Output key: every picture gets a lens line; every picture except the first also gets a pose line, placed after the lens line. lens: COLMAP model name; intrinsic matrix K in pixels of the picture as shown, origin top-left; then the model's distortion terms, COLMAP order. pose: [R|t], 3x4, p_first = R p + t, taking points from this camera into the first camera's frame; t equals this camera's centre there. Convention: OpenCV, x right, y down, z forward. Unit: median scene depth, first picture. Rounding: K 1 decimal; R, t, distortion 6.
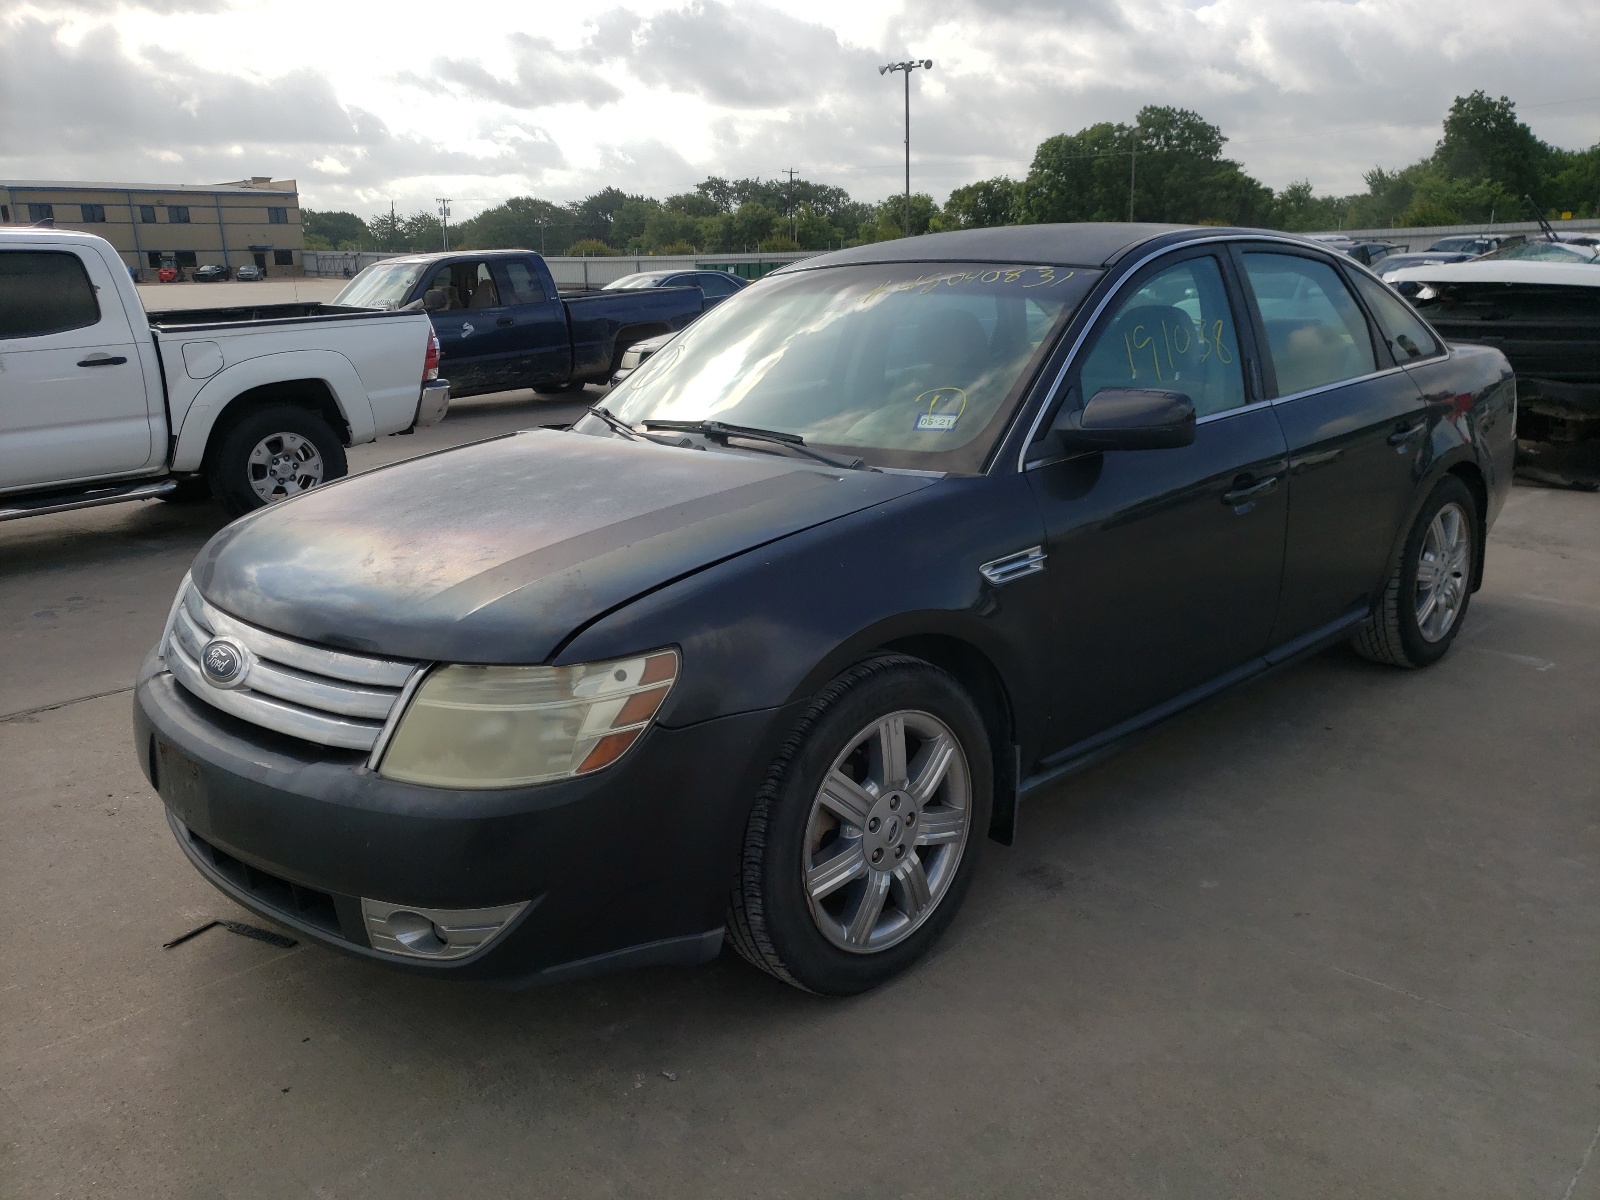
lens RADIAL K [[1389.1, 0, 803.4], [0, 1389.1, 611.2], [0, 0, 1]] dist [0.019366, 0.033034]
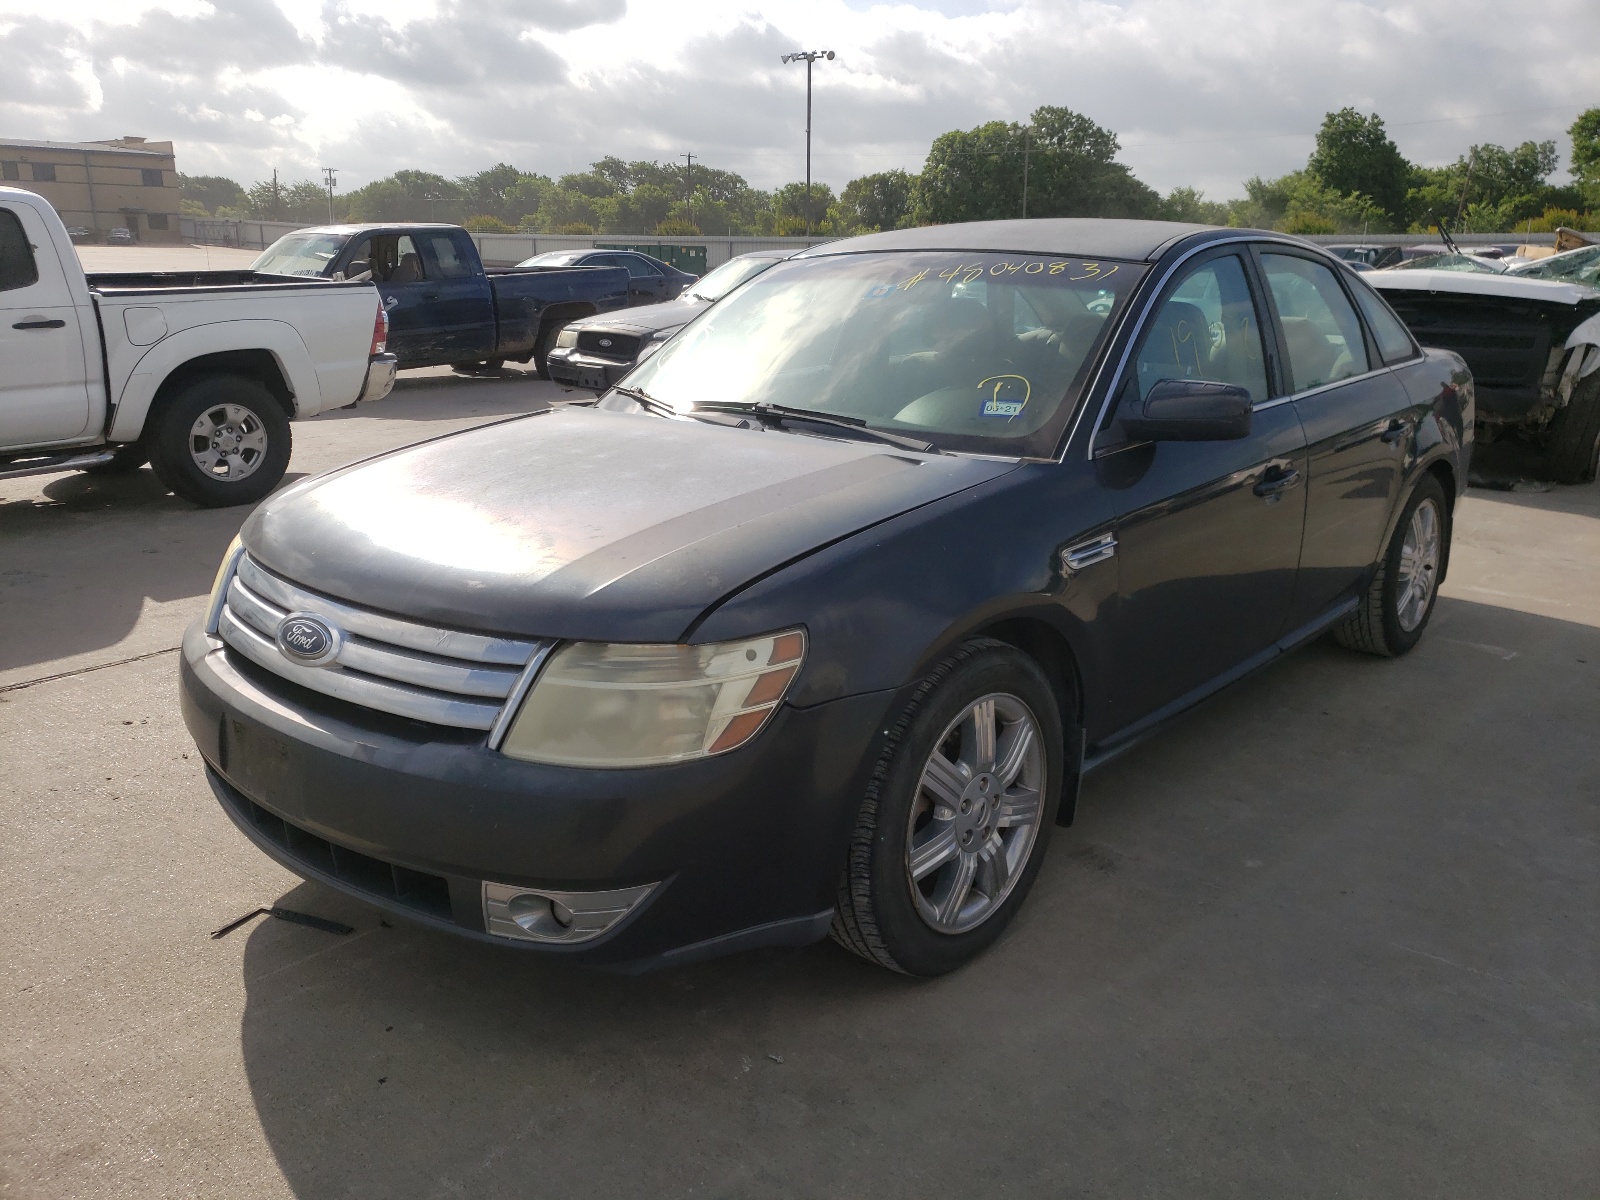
lens RADIAL K [[1389.1, 0, 809.7], [0, 1389.1, 587.1], [0, 0, 1]] dist [0.019366, 0.033034]
pose [[0.995491, 0.012380, 0.094049, -0.112228], [-0.011697, 0.999901, -0.007804, 0.002795], [-0.094136, 0.006669, 0.995537, 0.002918]]
